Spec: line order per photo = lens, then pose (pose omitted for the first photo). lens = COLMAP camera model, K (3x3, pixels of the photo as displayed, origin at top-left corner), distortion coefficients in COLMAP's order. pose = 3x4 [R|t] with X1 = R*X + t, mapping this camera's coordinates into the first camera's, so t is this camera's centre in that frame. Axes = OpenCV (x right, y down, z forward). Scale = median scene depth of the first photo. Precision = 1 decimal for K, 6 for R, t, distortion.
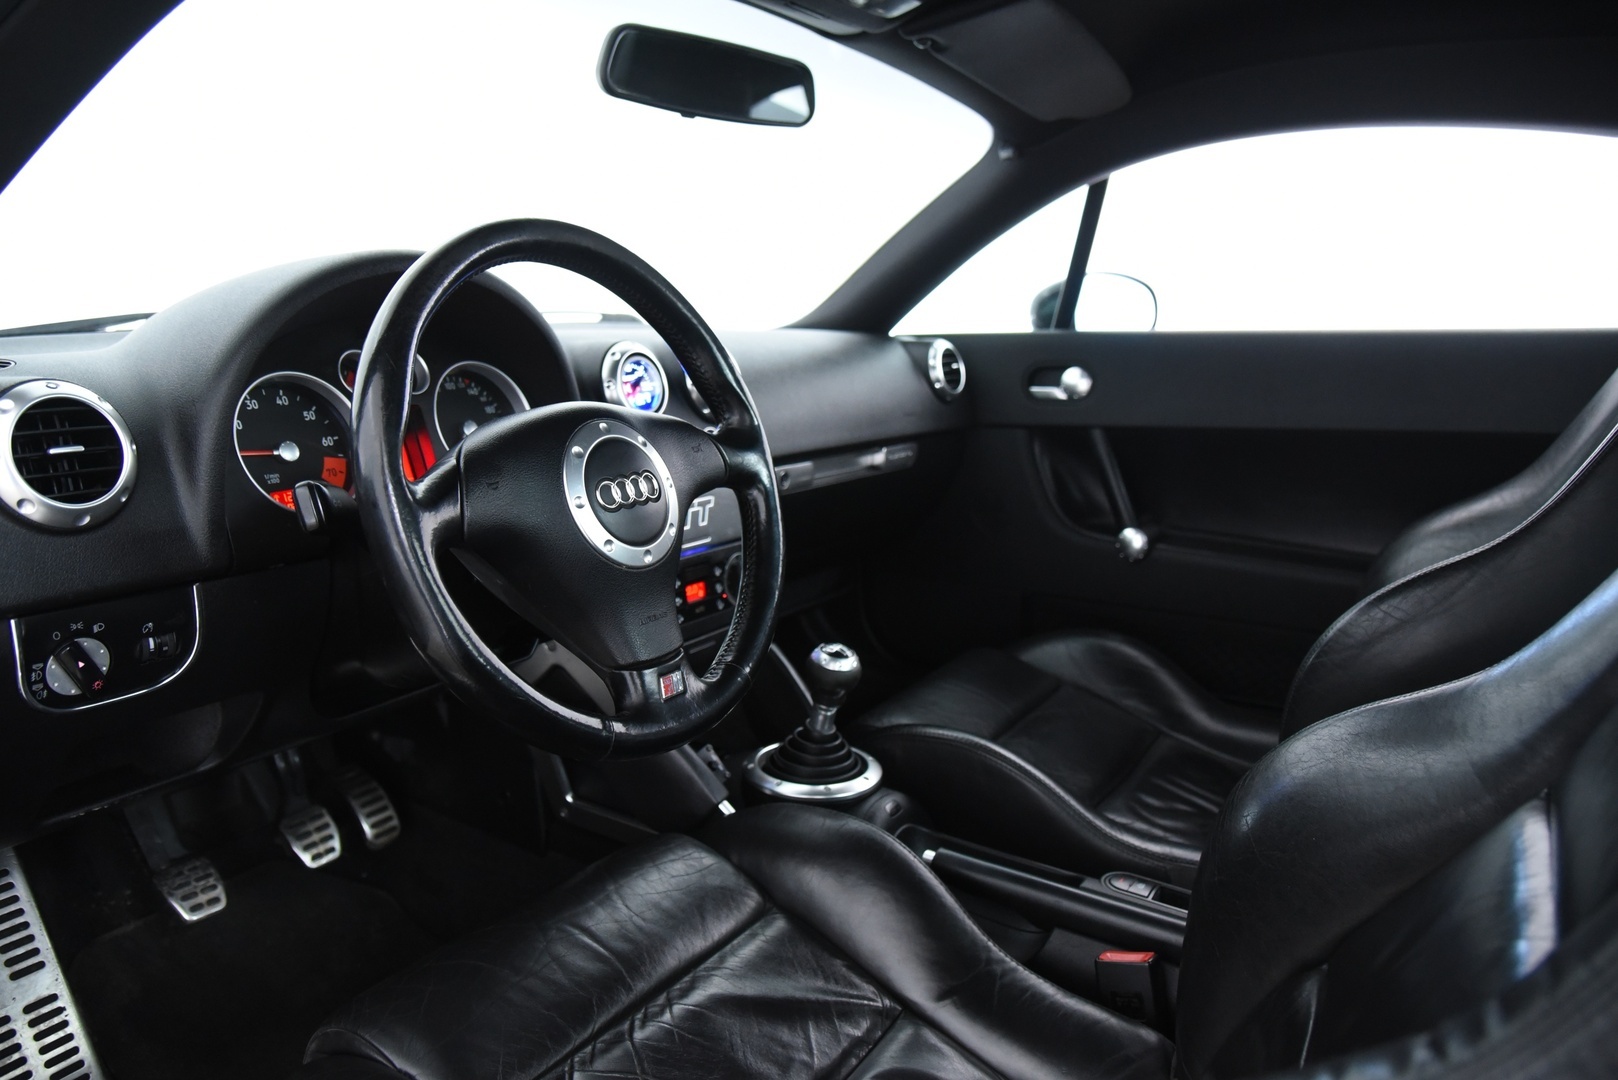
lens RADIAL K [[1159.3, 0, 809.0], [0, 1159.3, 540.0], [0, 0, 1]] dist [-0.044280, -0.001431]
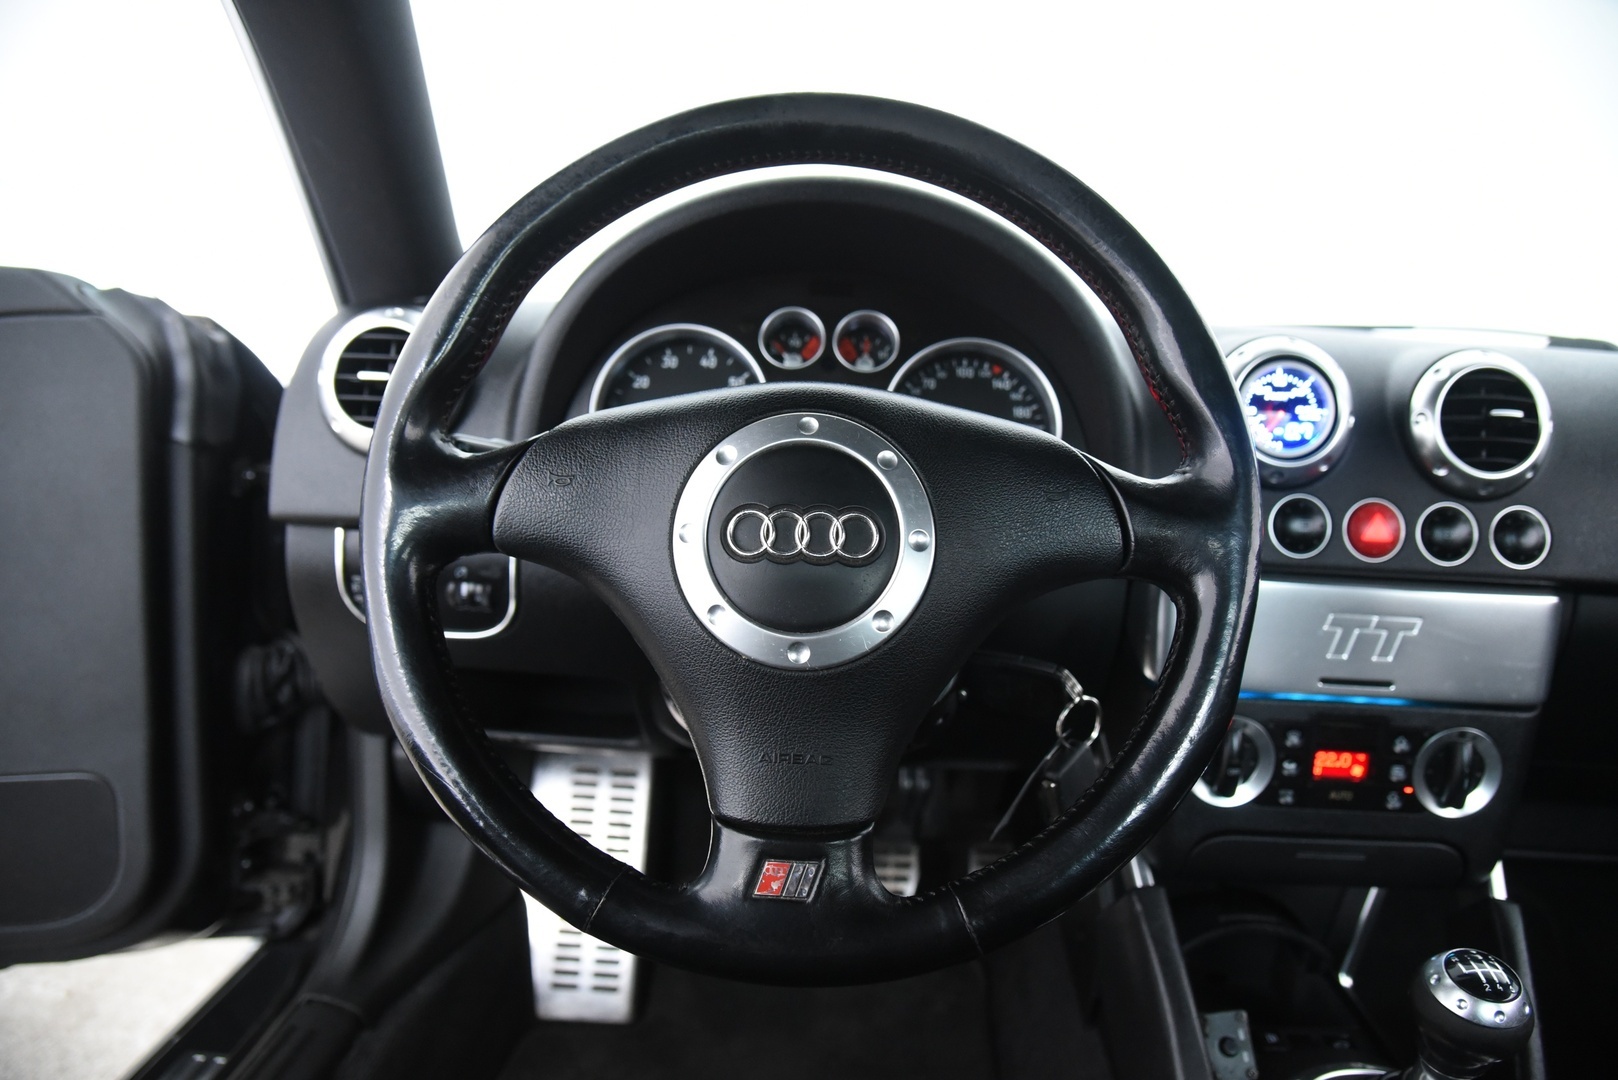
lens RADIAL K [[1159.3, 0, 809.0], [0, 1159.3, 540.0], [0, 0, 1]] dist [-0.044280, -0.001431]
pose [[0.514413, 0.203967, -0.832933, 0.246600], [-0.217903, 0.970512, 0.103082, -0.073630], [0.829396, 0.128472, 0.543689, 0.462688]]
